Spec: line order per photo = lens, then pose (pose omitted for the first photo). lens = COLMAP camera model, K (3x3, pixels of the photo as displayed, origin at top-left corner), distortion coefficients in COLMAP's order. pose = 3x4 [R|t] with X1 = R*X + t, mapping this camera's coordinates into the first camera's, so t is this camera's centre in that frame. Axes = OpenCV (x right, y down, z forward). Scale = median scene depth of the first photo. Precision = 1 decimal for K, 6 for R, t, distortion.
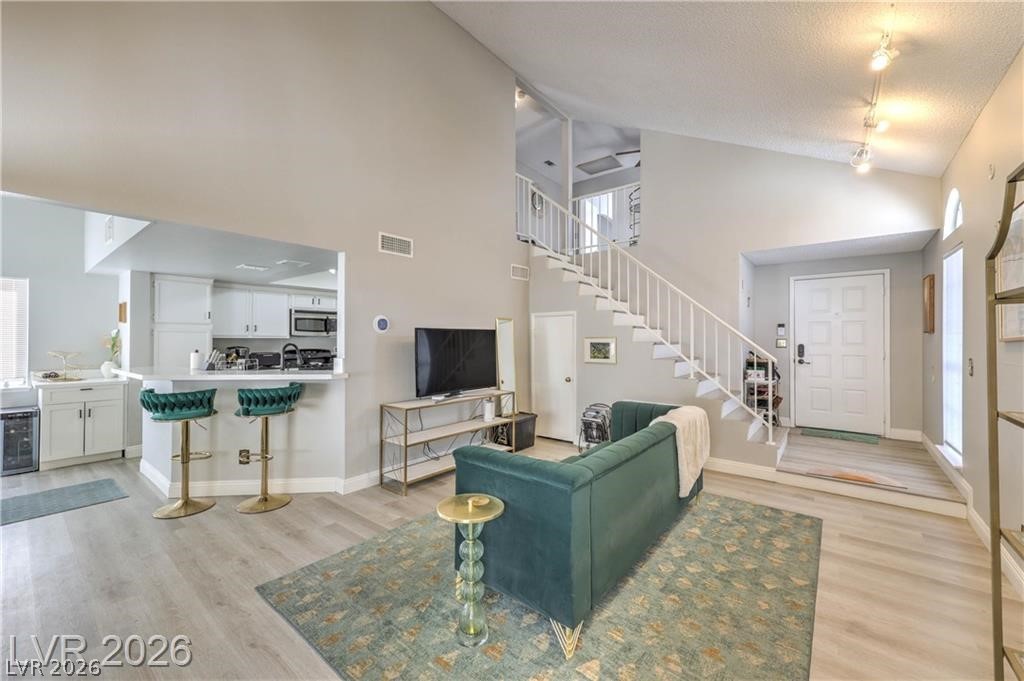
lens RADIAL K [[409.0, 0, 512.3], [0, 409.0, 338.4], [0, 0, 1]] dist [-0.004788, 0.000323]
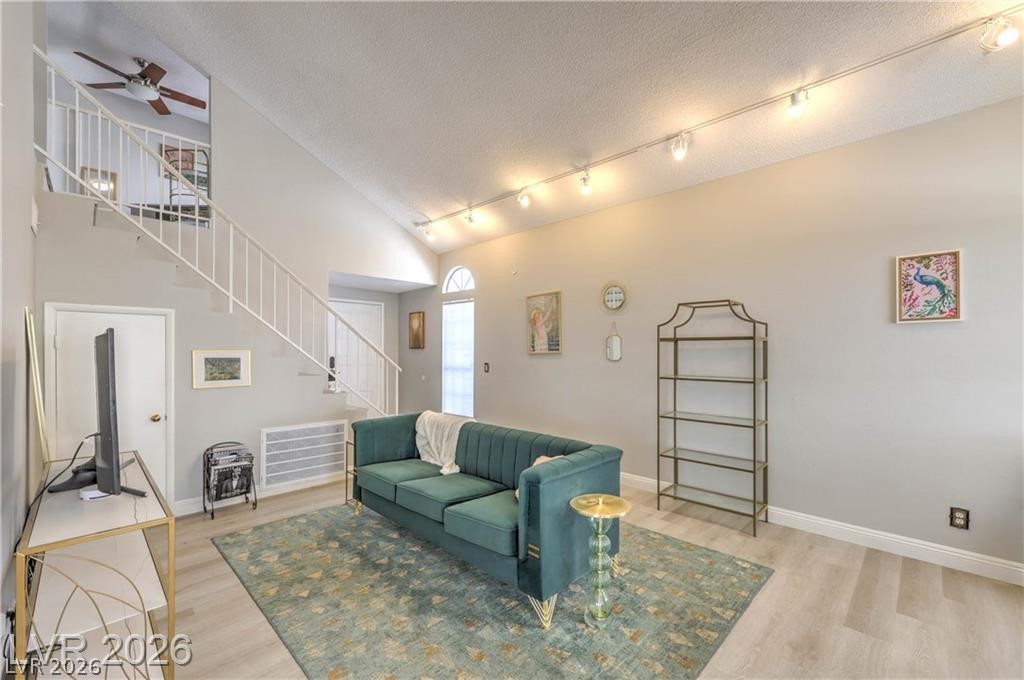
lens RADIAL K [[409.0, 0, 517.3], [0, 409.0, 350.6], [0, 0, 1]] dist [-0.004788, 0.000323]
pose [[0.070984, -0.002178, 0.997475, -0.496500], [-0.001665, 0.999996, 0.002302, -0.005532], [-0.997476, -0.001824, 0.070980, 0.461219]]
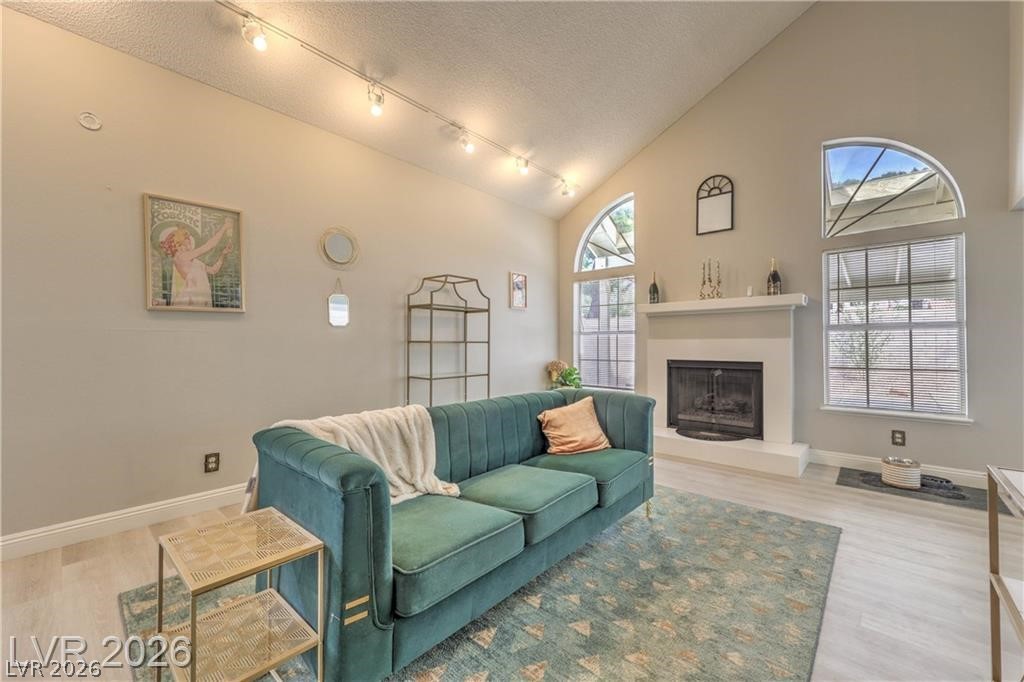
lens RADIAL K [[409.0, 0, 514.4], [0, 409.0, 334.2], [0, 0, 1]] dist [-0.004788, 0.000323]
pose [[-0.998910, 0.001271, 0.046653, 0.099198], [-0.000082, 0.999580, -0.028992, 0.054977], [-0.046670, -0.028964, -0.998490, 1.039624]]
